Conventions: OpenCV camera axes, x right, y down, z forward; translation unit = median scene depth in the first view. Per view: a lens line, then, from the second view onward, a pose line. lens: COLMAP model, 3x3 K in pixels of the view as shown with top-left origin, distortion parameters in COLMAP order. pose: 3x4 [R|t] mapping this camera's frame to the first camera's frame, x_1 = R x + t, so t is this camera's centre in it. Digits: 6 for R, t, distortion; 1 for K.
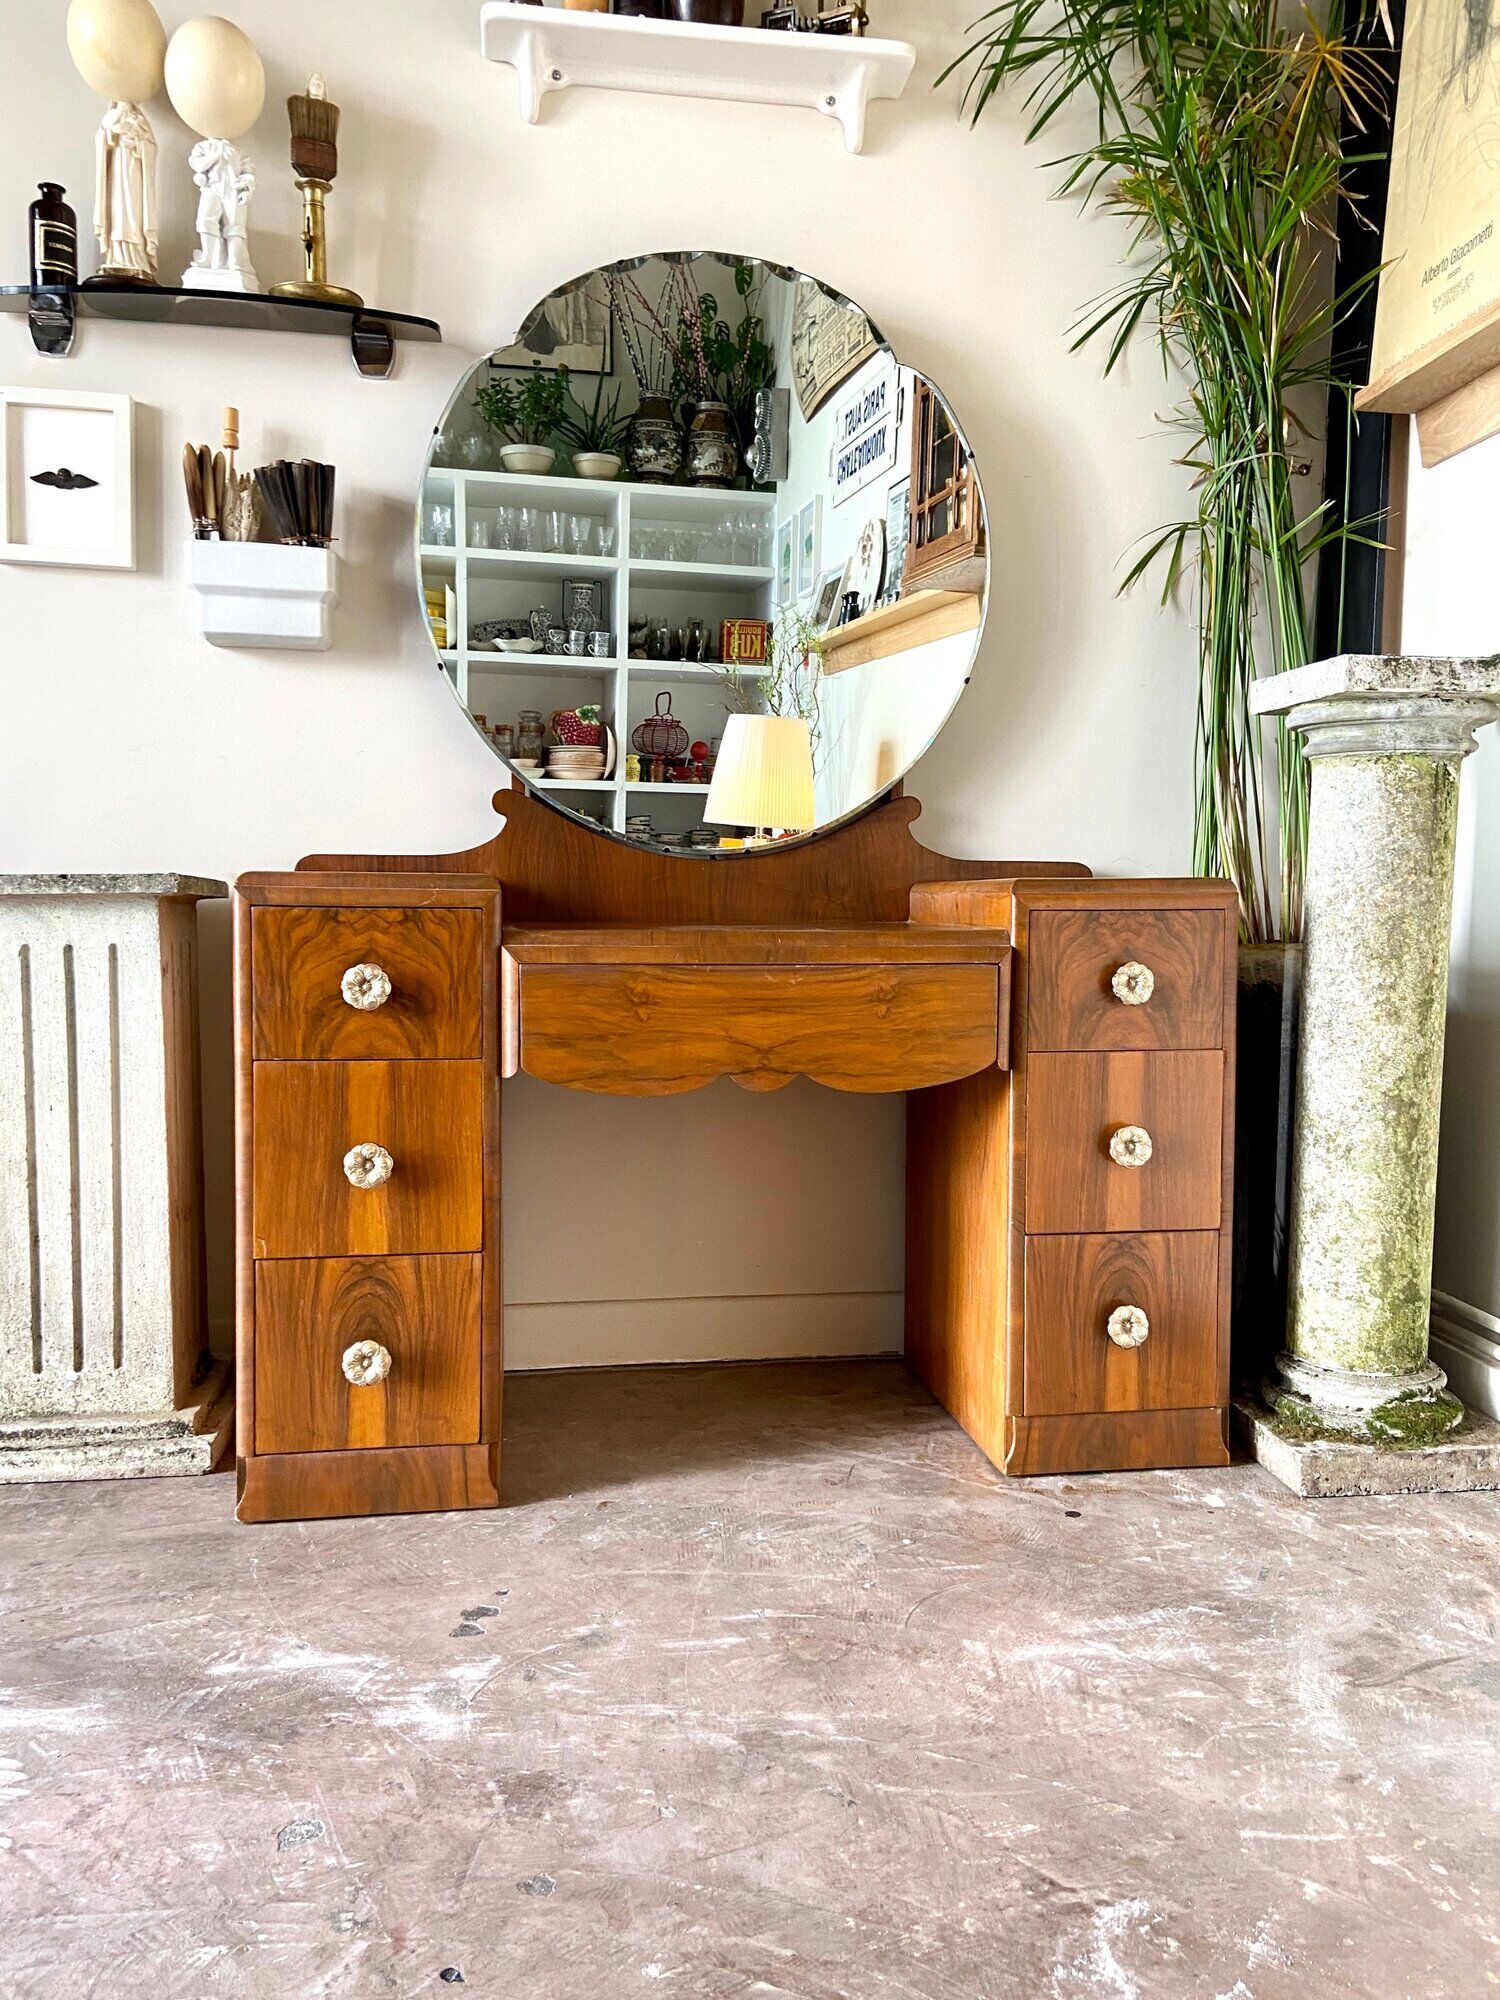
lens RADIAL K [[1502.8, 0, 741.3], [0, 1502.8, 994.9], [0, 0, 1]] dist [0.120376, -0.152436]
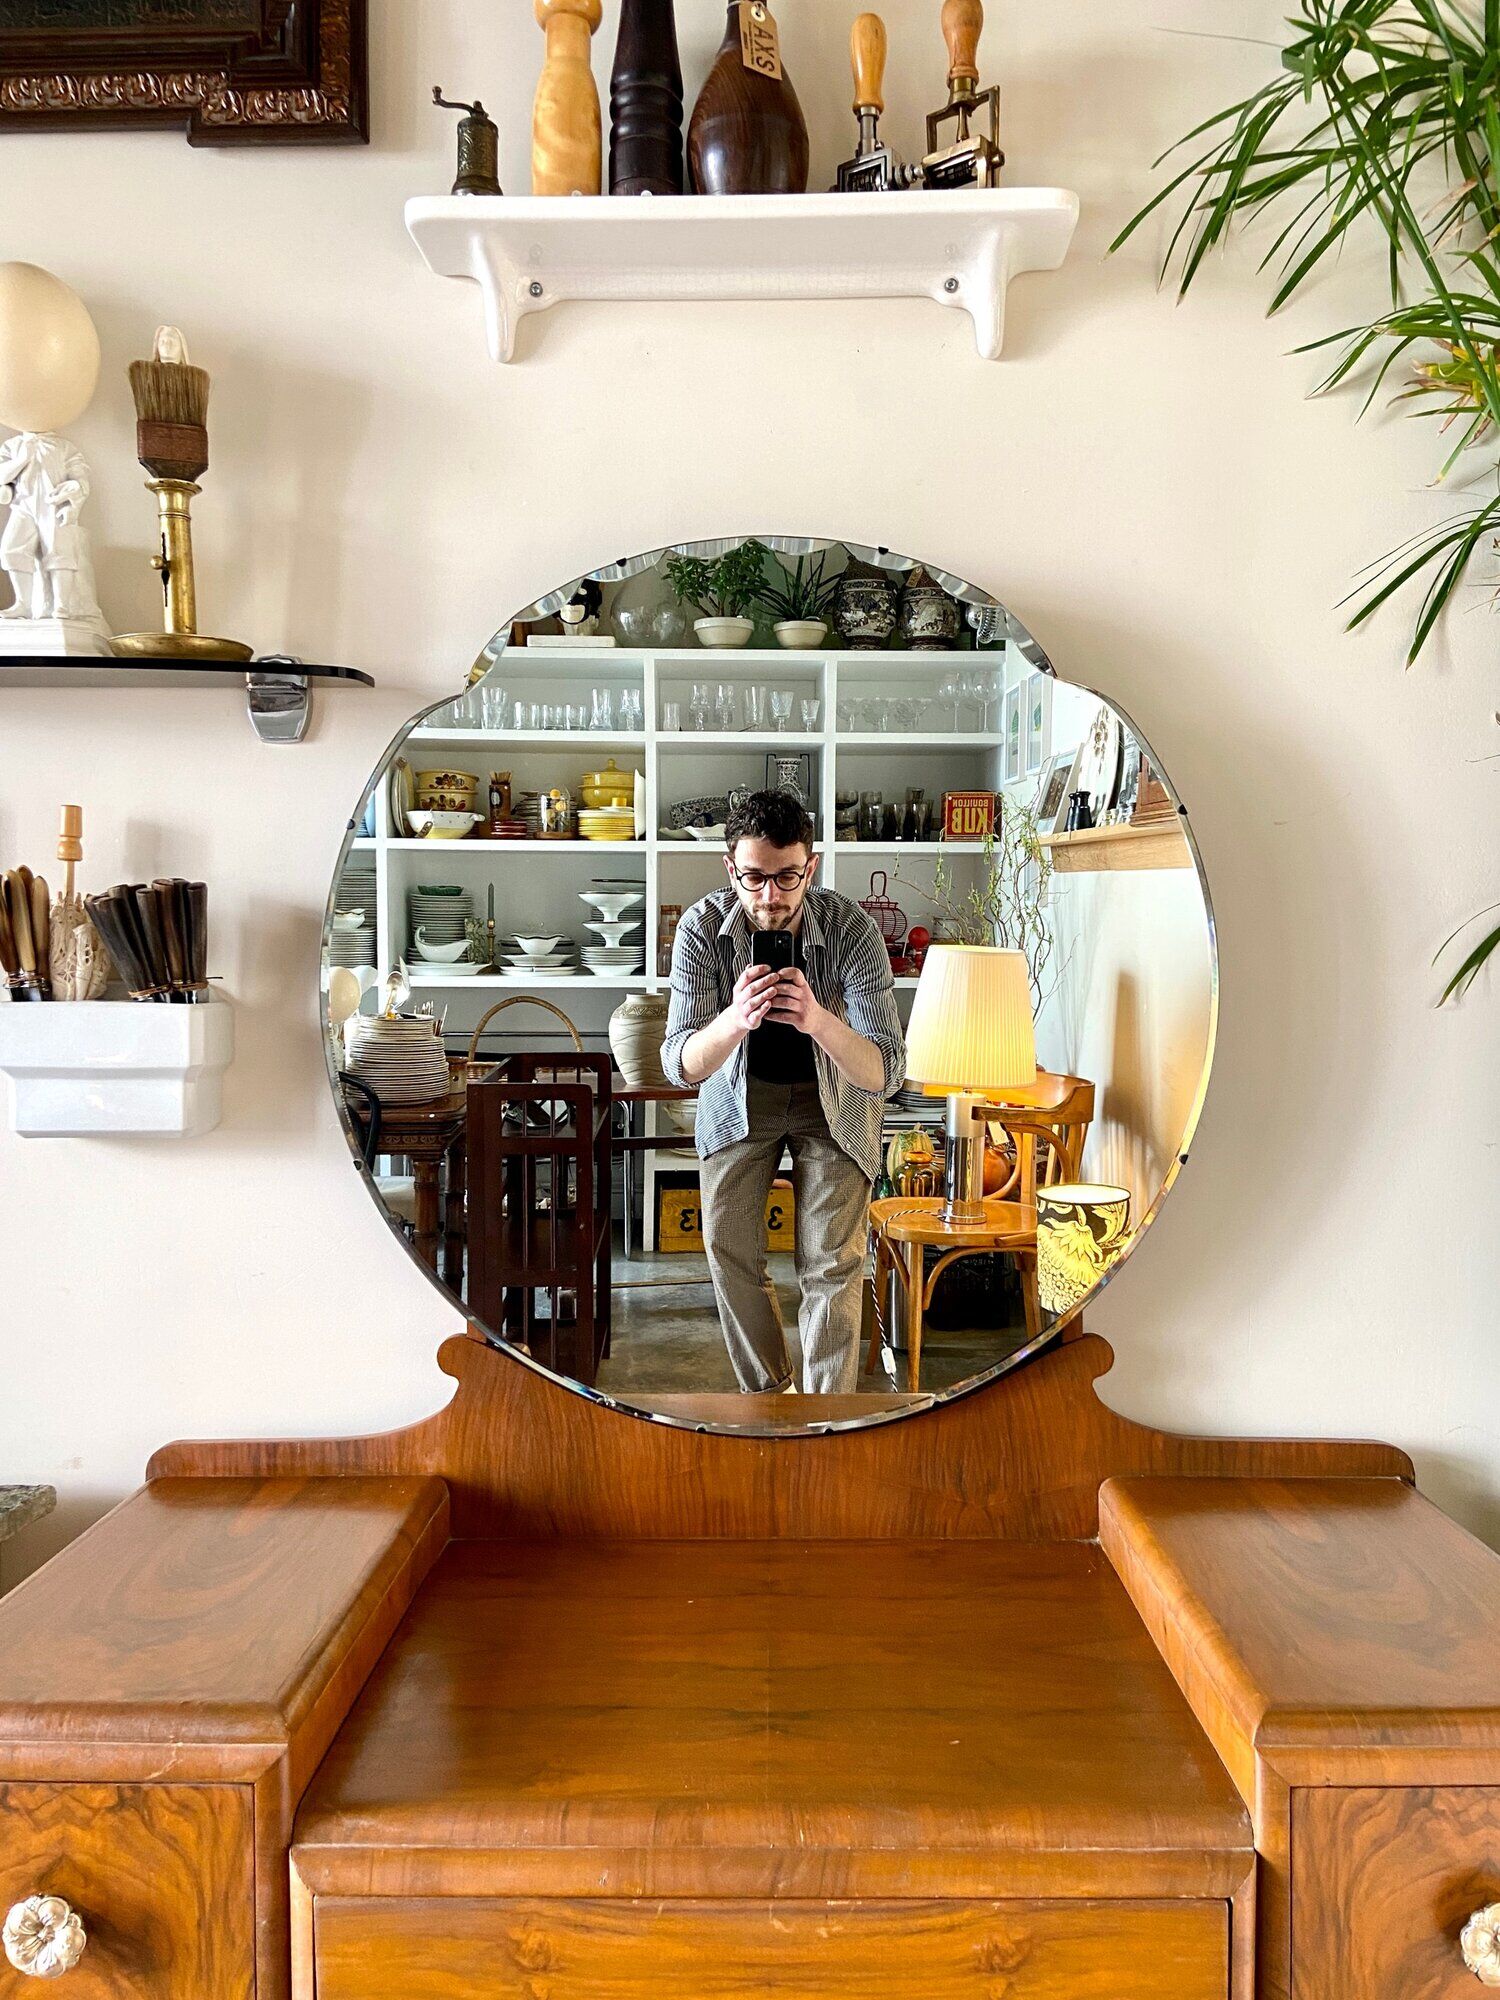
lens RADIAL K [[1502.8, 0, 748.9], [0, 1502.8, 998.8], [0, 0, 1]] dist [0.120376, -0.152436]
pose [[0.984153, -0.009323, -0.177074, 0.102639], [0.000806, 0.998842, -0.048108, -0.296127], [0.177317, 0.047203, 0.983021, 0.430020]]
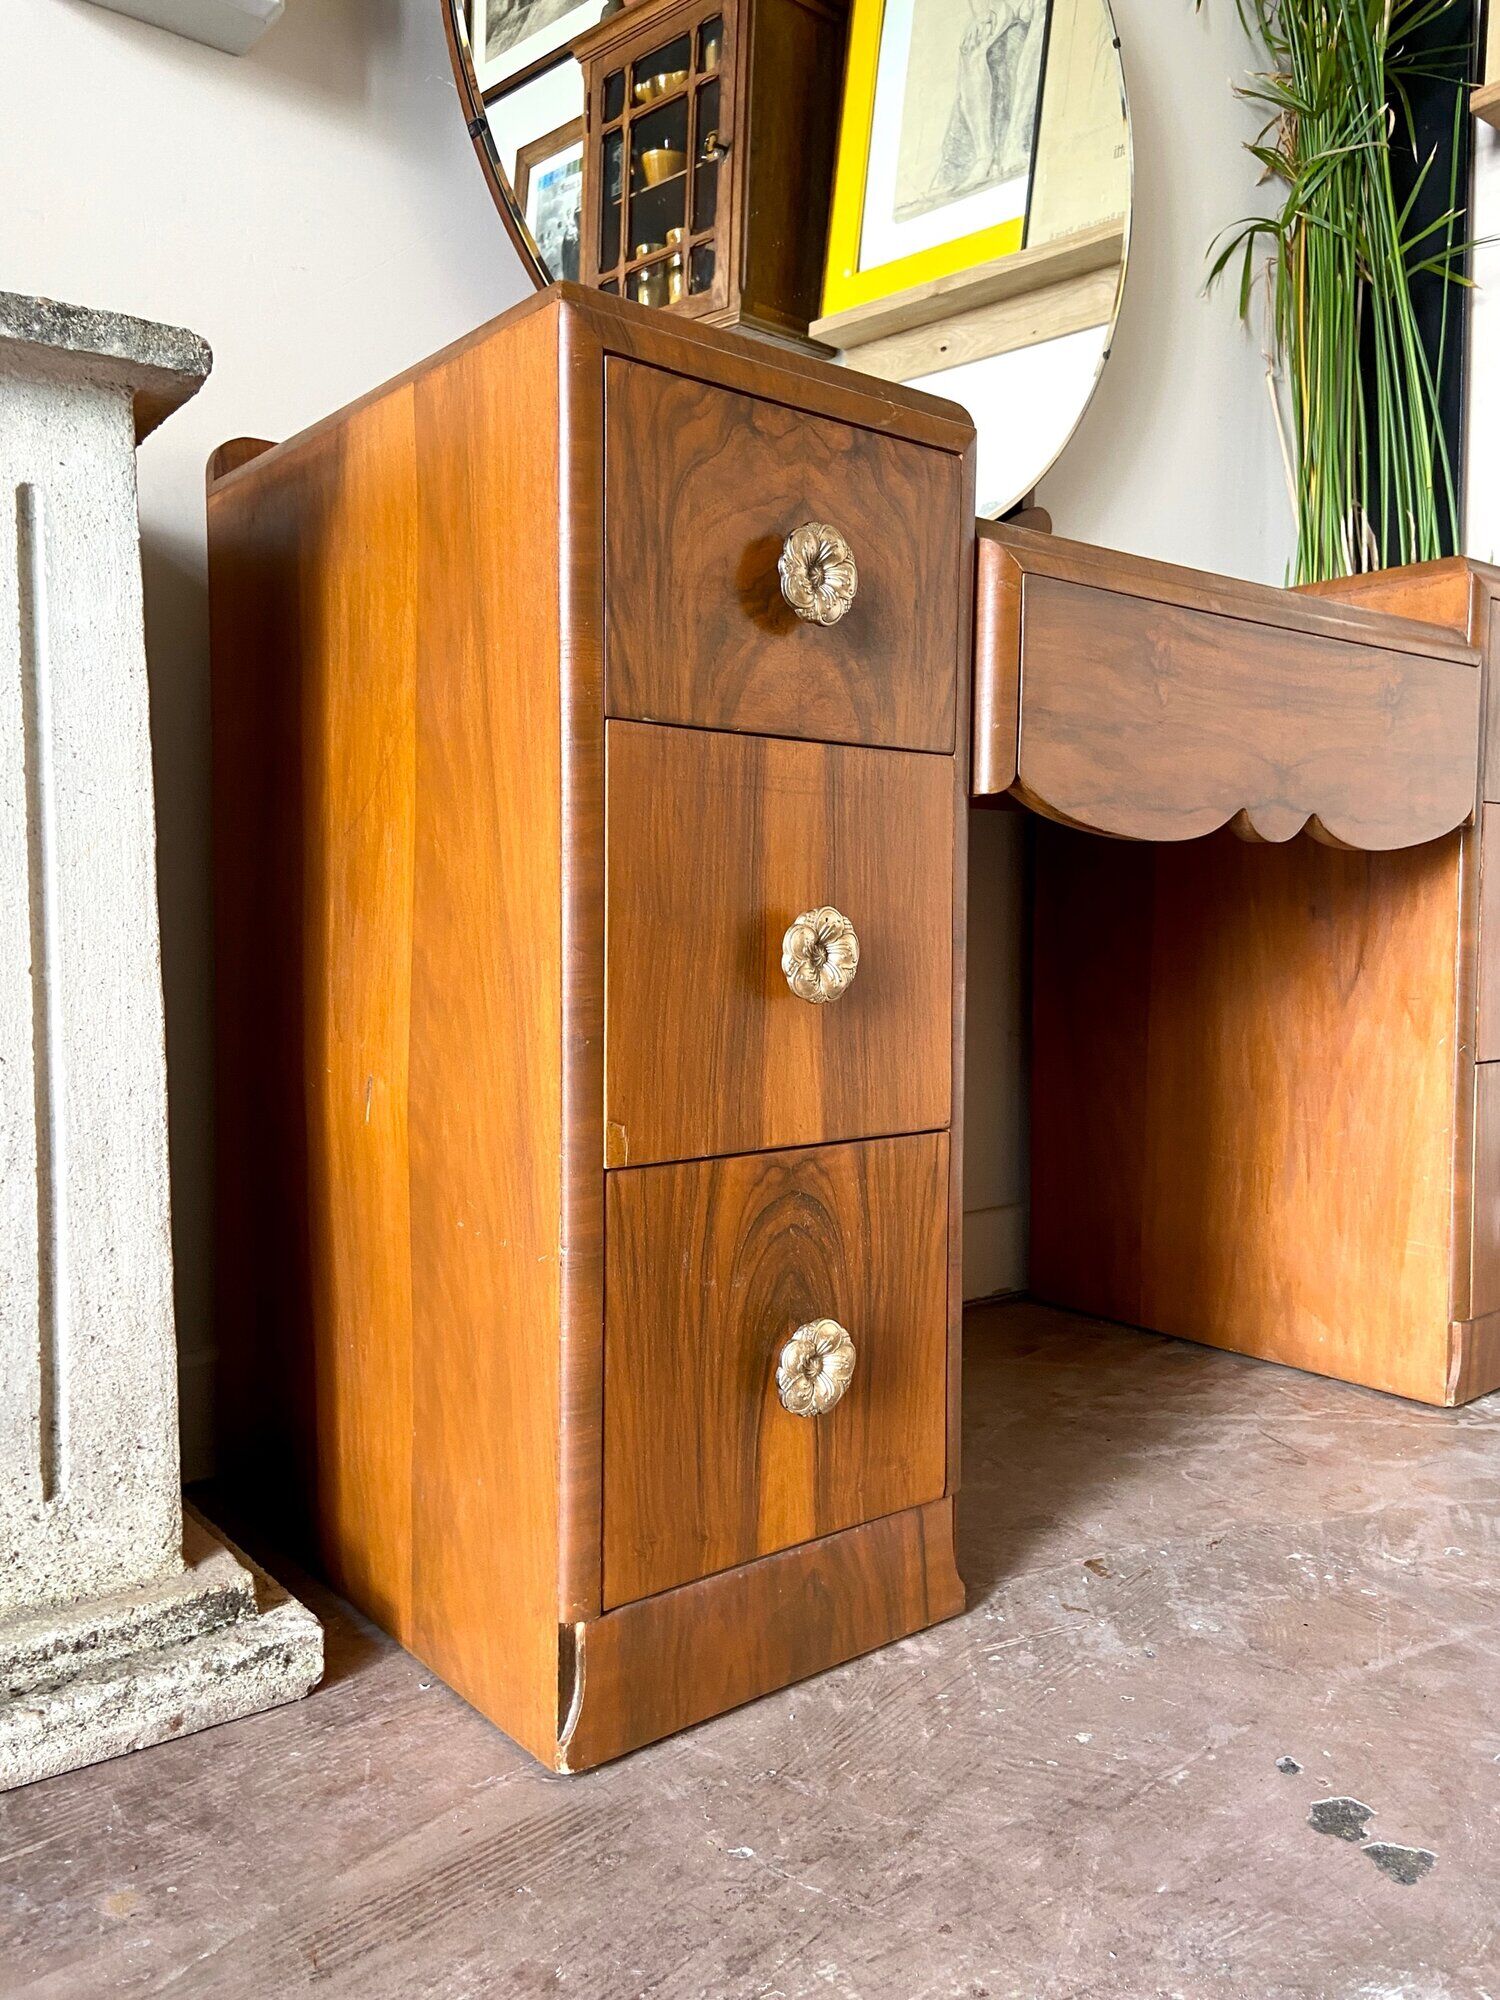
lens RADIAL K [[1502.8, 0, 739.1], [0, 1502.8, 997.6], [0, 0, 1]] dist [0.120376, -0.152436]
pose [[0.865085, -0.030873, 0.500674, -0.465677], [0.034086, 0.999415, 0.002733, 0.113768], [-0.500465, 0.014702, 0.865632, 0.551596]]
